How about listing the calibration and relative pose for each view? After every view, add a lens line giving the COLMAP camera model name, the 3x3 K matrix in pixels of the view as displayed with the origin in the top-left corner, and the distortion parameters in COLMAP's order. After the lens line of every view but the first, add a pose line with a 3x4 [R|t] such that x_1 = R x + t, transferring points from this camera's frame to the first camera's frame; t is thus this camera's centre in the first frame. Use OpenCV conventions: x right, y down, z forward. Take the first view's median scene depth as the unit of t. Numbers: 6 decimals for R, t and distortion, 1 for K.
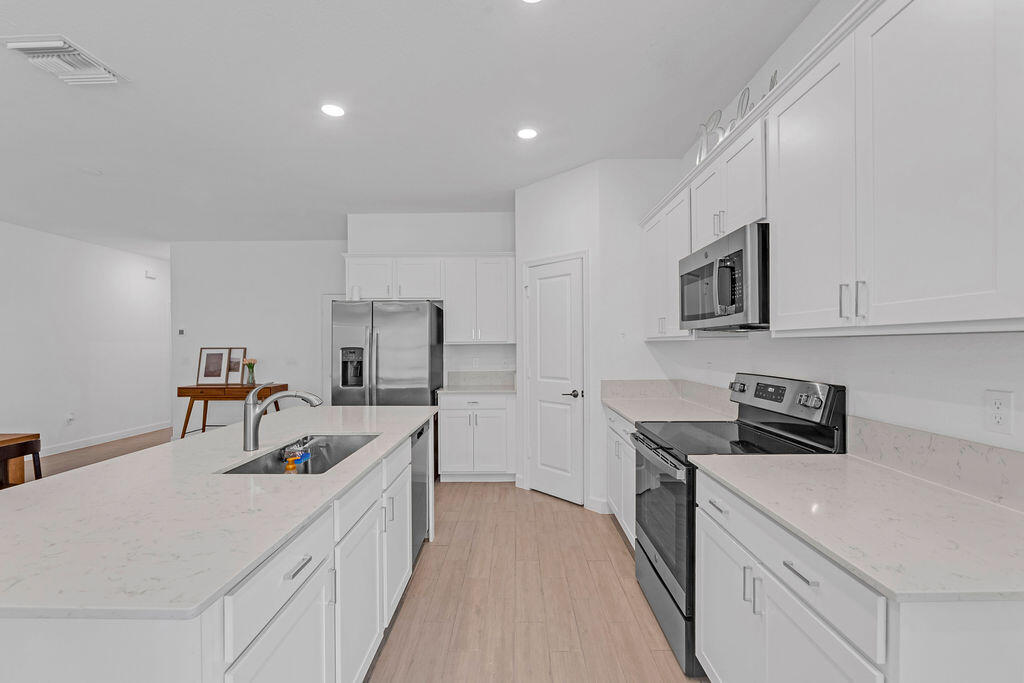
lens RADIAL K [[441.2, 0, 513.7], [0, 441.2, 347.2], [0, 0, 1]] dist [0.000397, -0.000006]
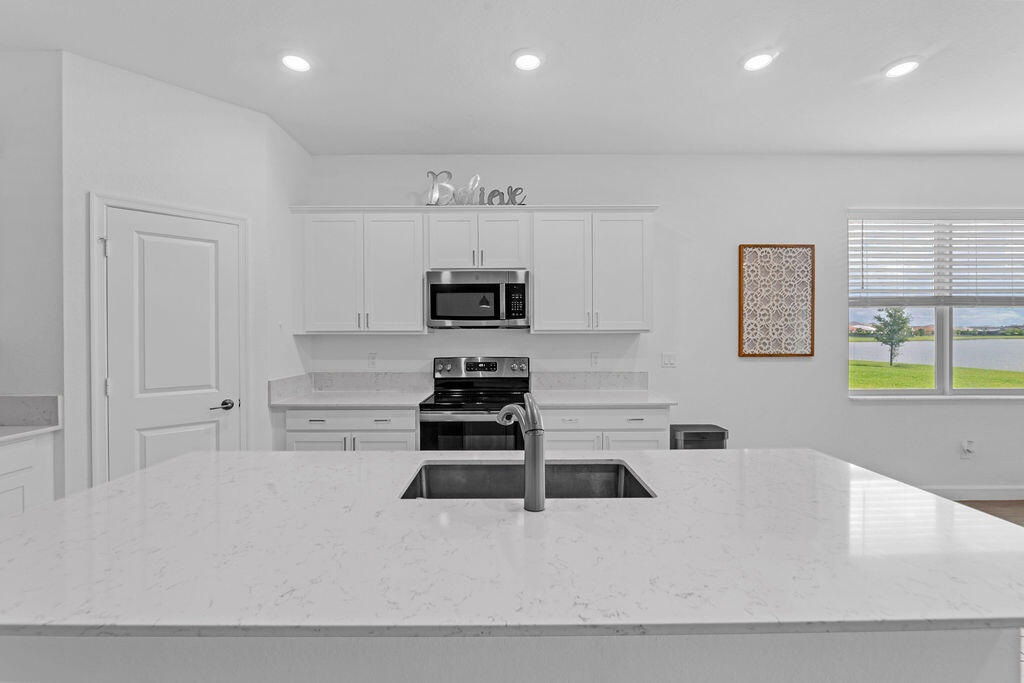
lens RADIAL K [[448.5, 0, 509.7], [0, 448.5, 336.5], [0, 0, 1]] dist [-0.000519, -0.000201]
pose [[-0.022731, 0.002320, 0.999739, -0.389149], [0.008348, 0.999963, -0.002130, -0.002598], [-0.999707, 0.008298, -0.022750, 0.333106]]
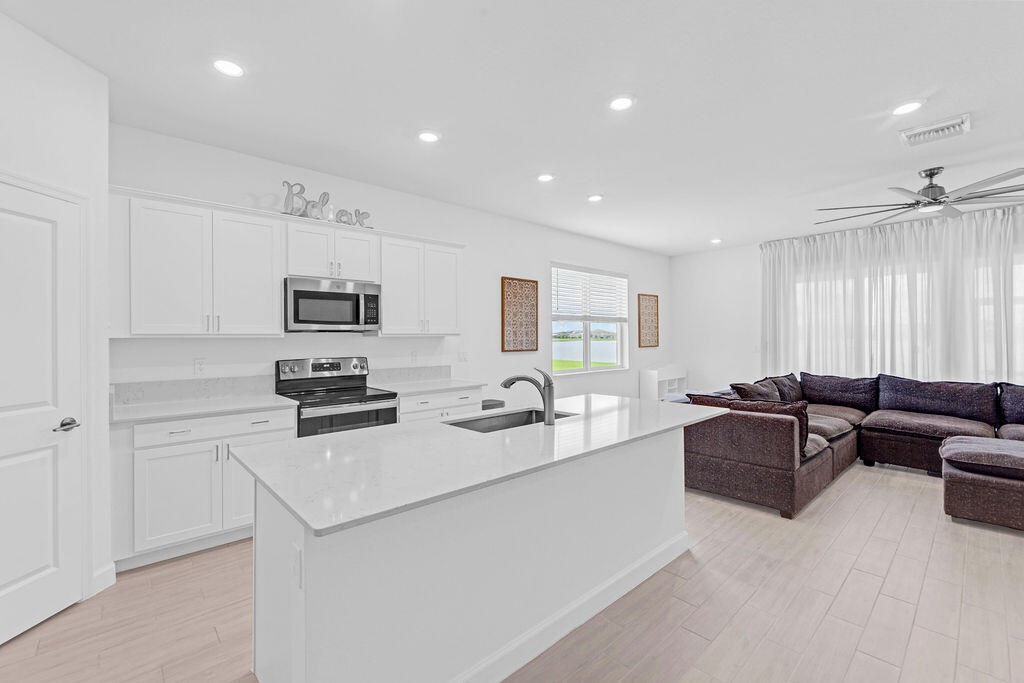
lens RADIAL K [[439.9, 0, 515.4], [0, 439.9, 331.9], [0, 0, 1]] dist [0.000866, 0.000001]
pose [[-0.689940, 0.019809, 0.723596, -0.446528], [0.014767, 0.999803, -0.013291, -0.002471], [-0.723716, 0.001515, -0.690096, 0.600065]]
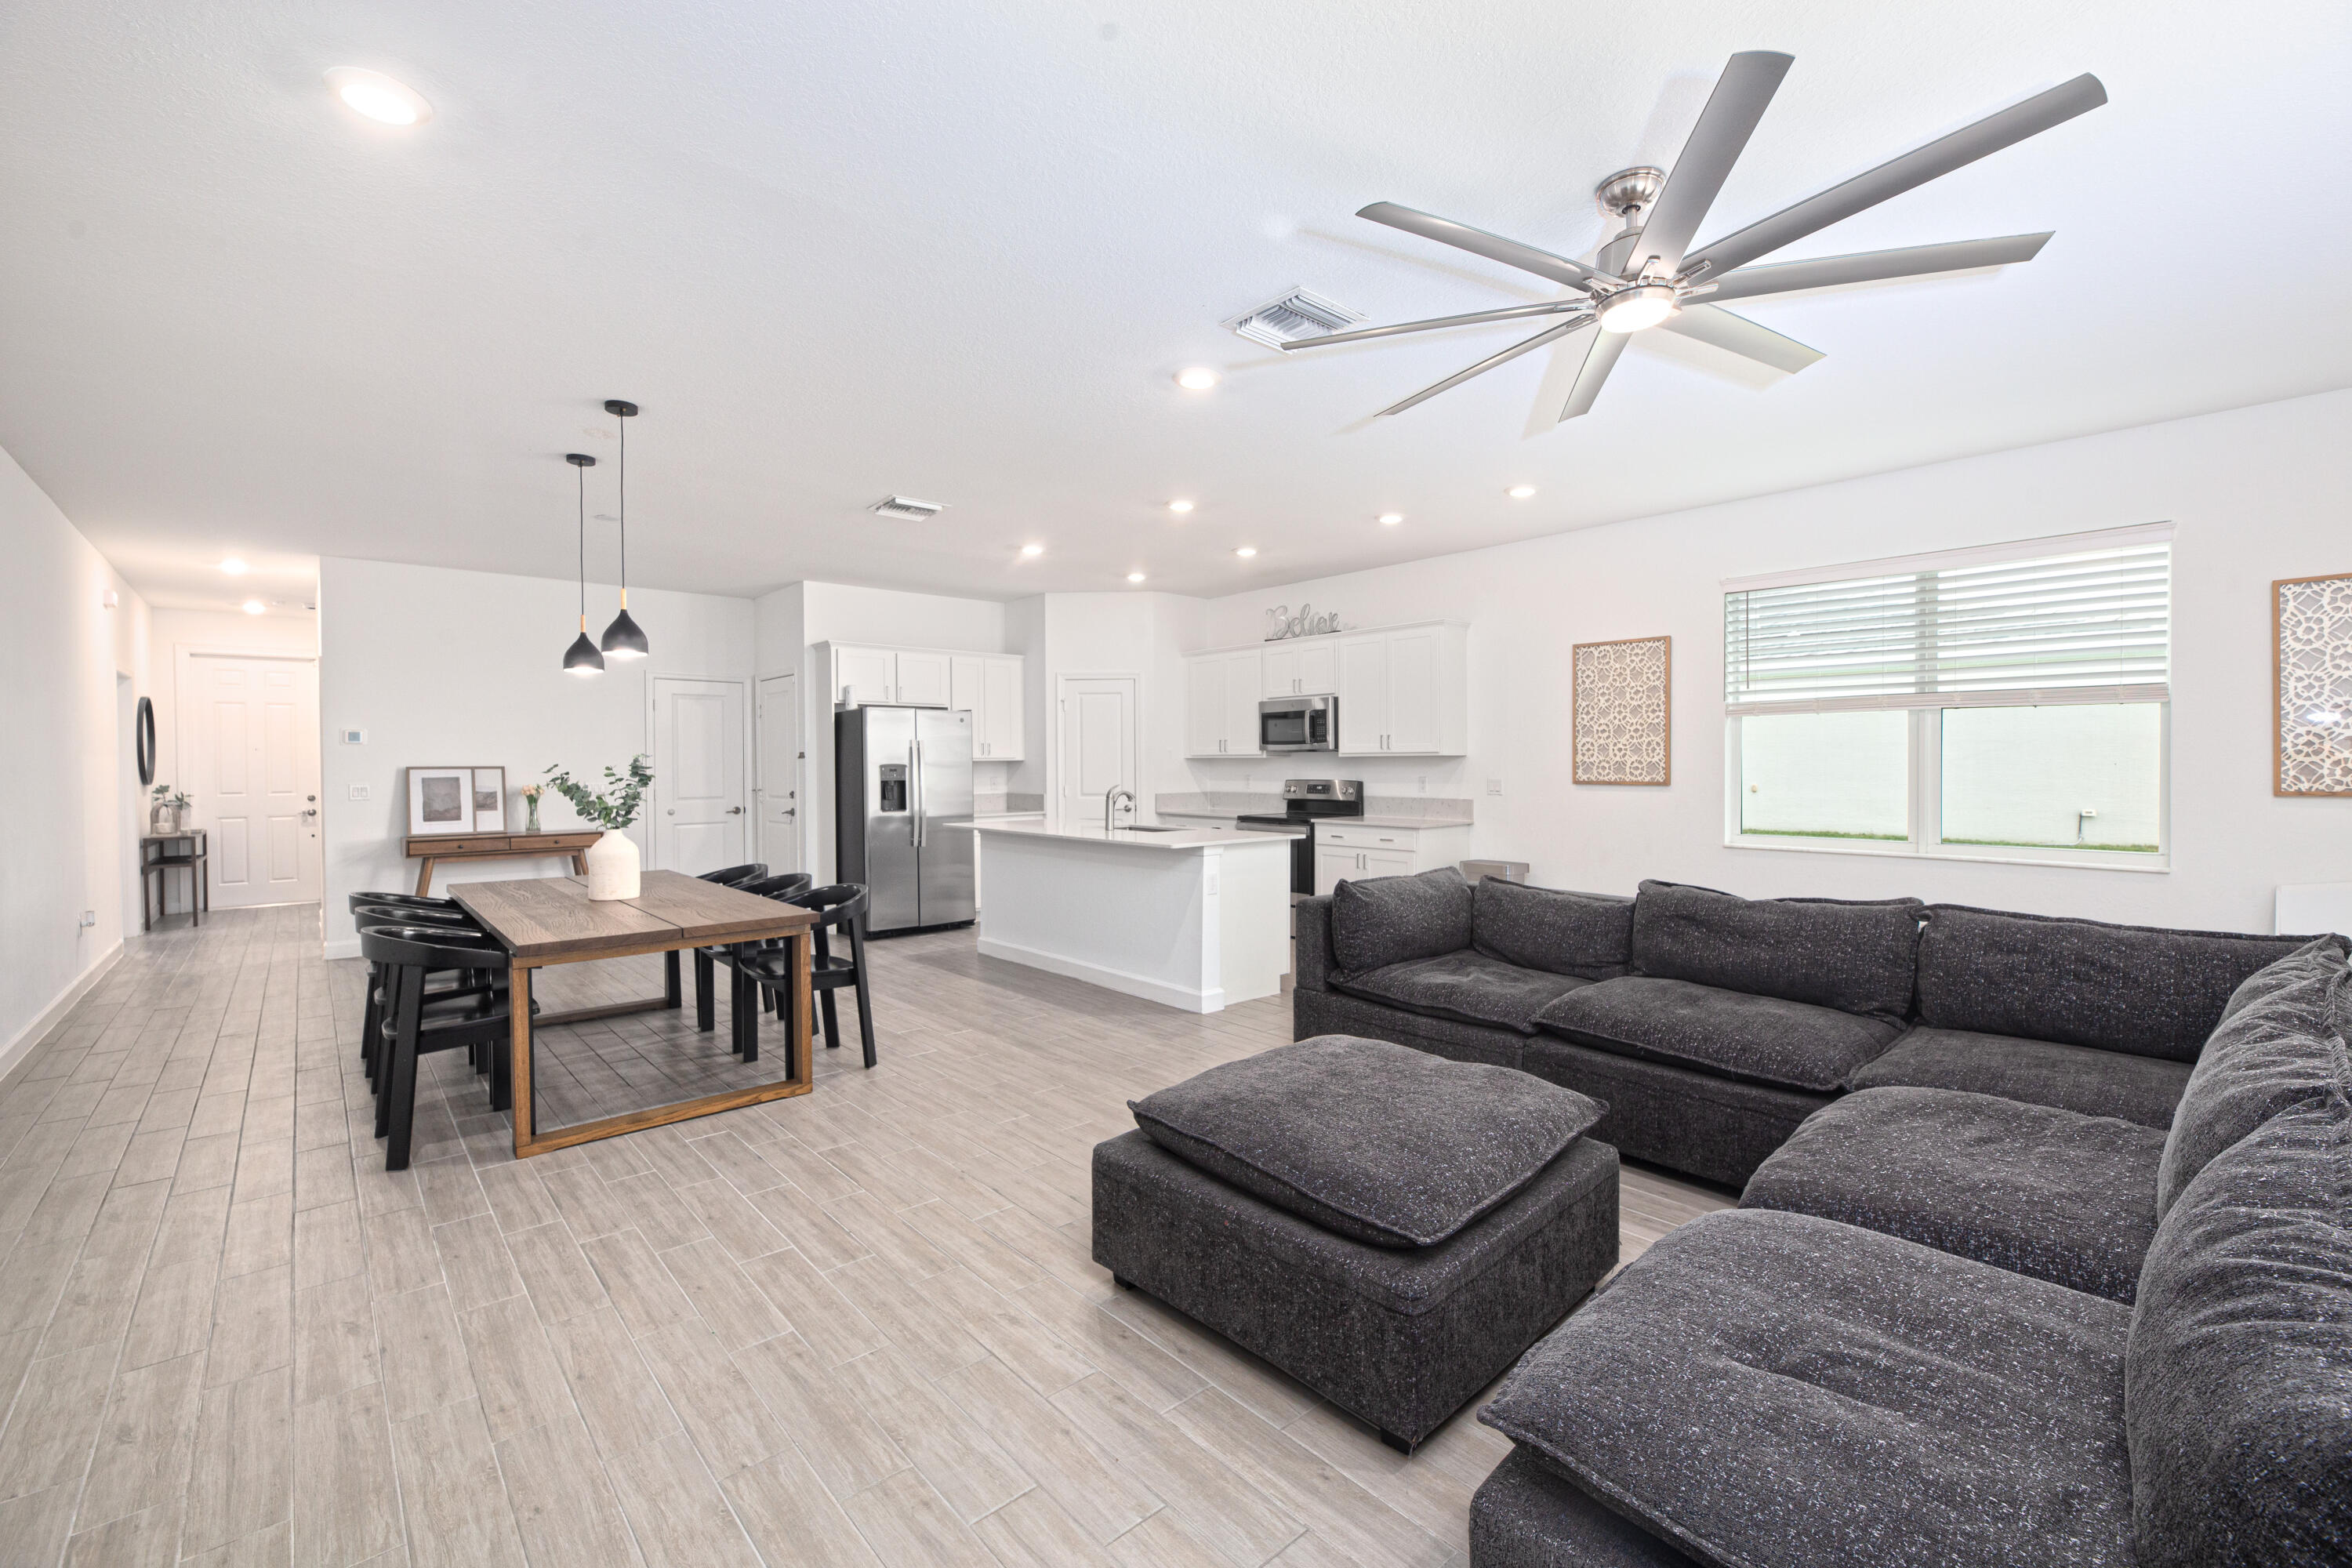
lens RADIAL K [[979.6, 0, 1176.0], [0, 979.6, 784.0], [0, 0, 1]] dist [-0.000074, -0.000046]
pose [[0.736740, -0.013039, 0.676050, -0.833437], [0.004494, 0.999886, 0.014387, 0.009038], [-0.676161, -0.007561, 0.736715, -0.492034]]
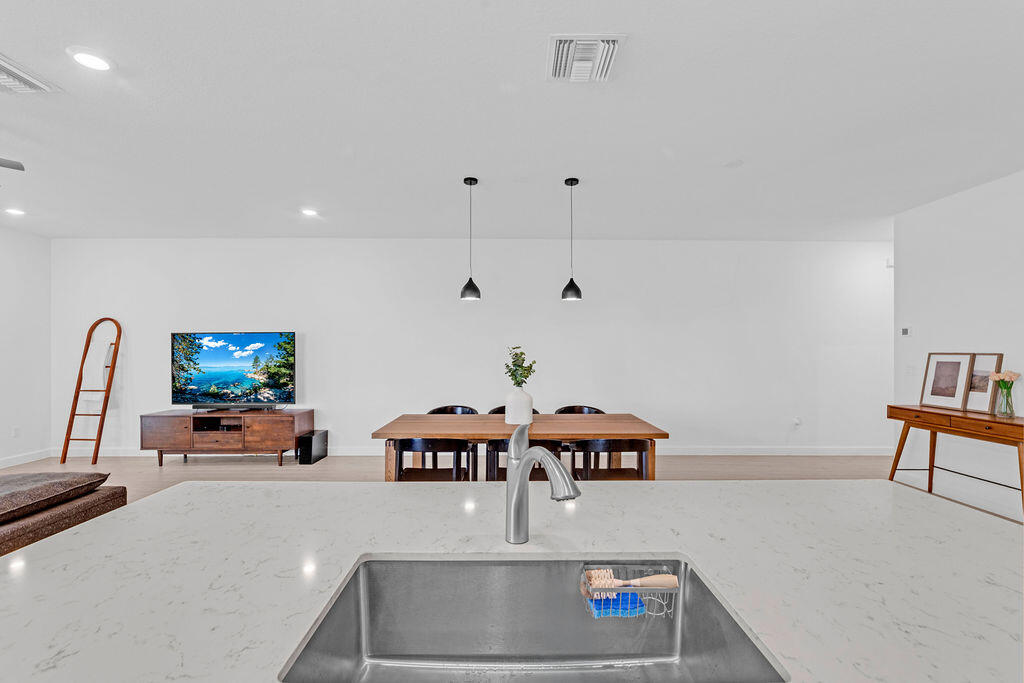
lens RADIAL K [[441.2, 0, 513.7], [0, 441.2, 347.2], [0, 0, 1]] dist [0.000397, -0.000006]
pose [[0.007079, -0.004013, -0.999967, -0.015206], [-0.004303, 0.999983, -0.004044, -0.002046], [0.999966, 0.004331, 0.007061, 0.342482]]
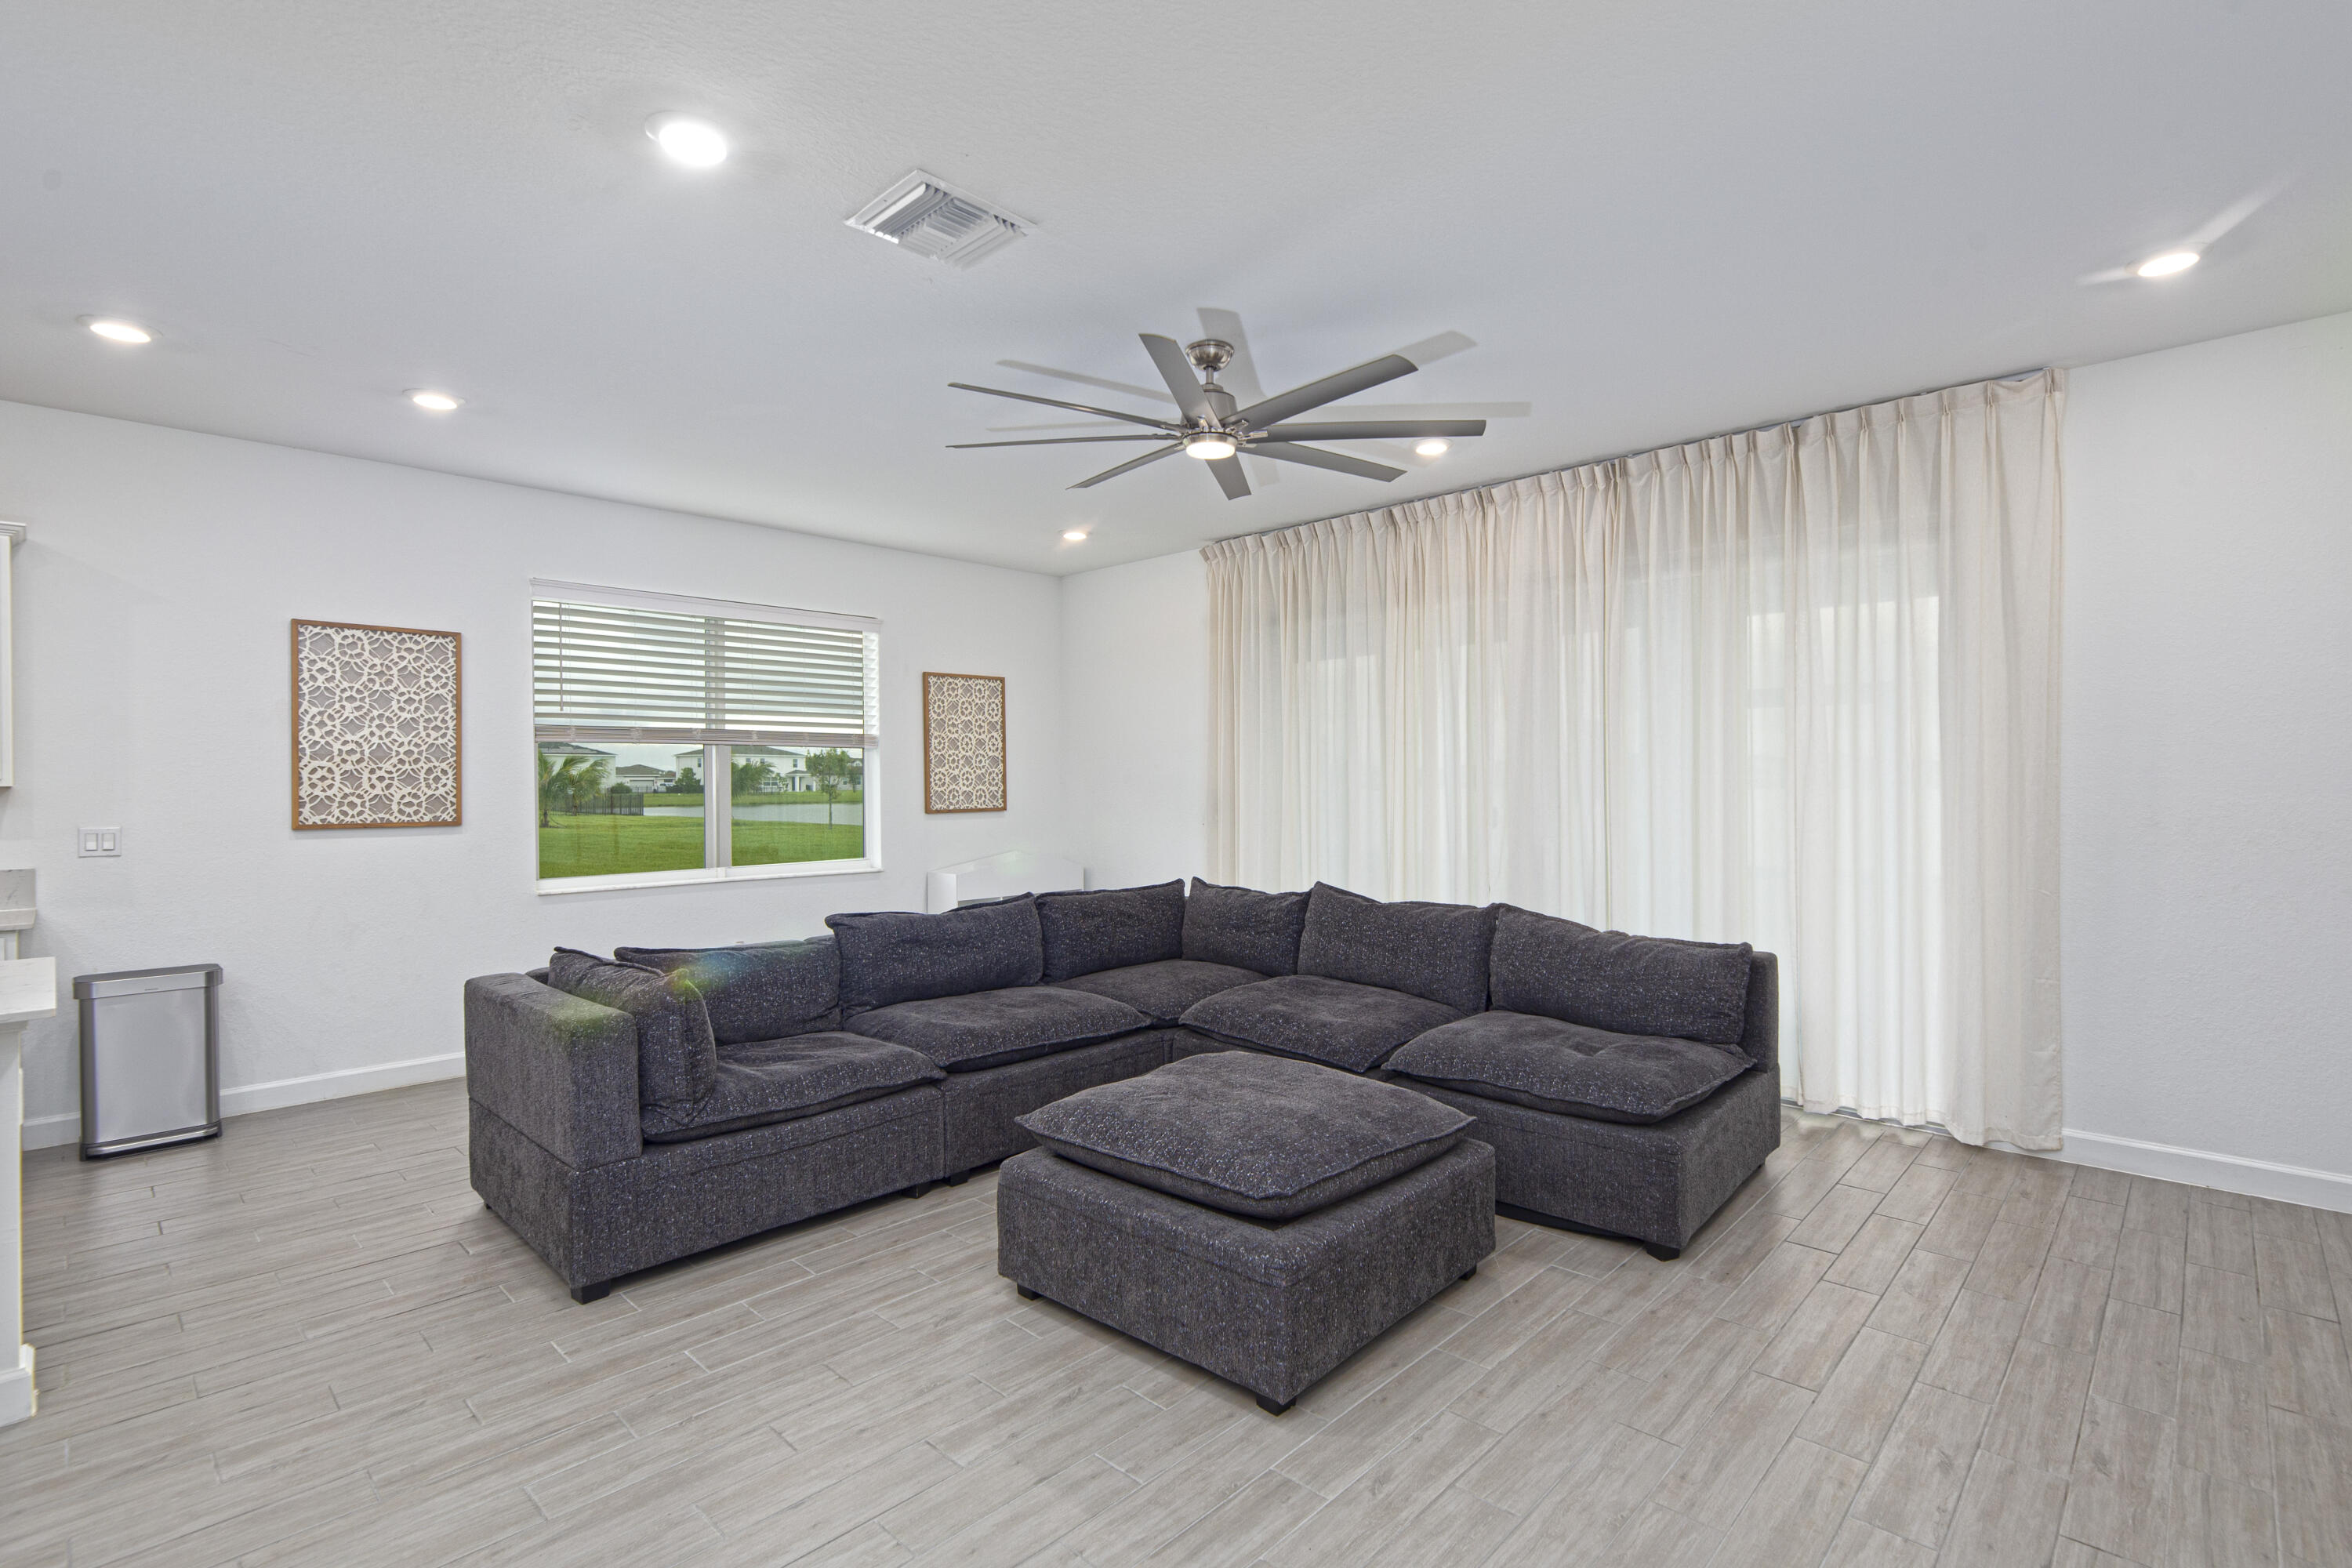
lens RADIAL K [[1089.9, 0, 1241.4], [0, 1089.9, 780.7], [0, 0, 1]] dist [0.001912, 0.000145]
pose [[-0.751672, 0.012236, 0.659424, -0.820669], [0.015028, 0.999886, -0.001423, 0.002155], [-0.659366, 0.008840, -0.751770, 0.145962]]
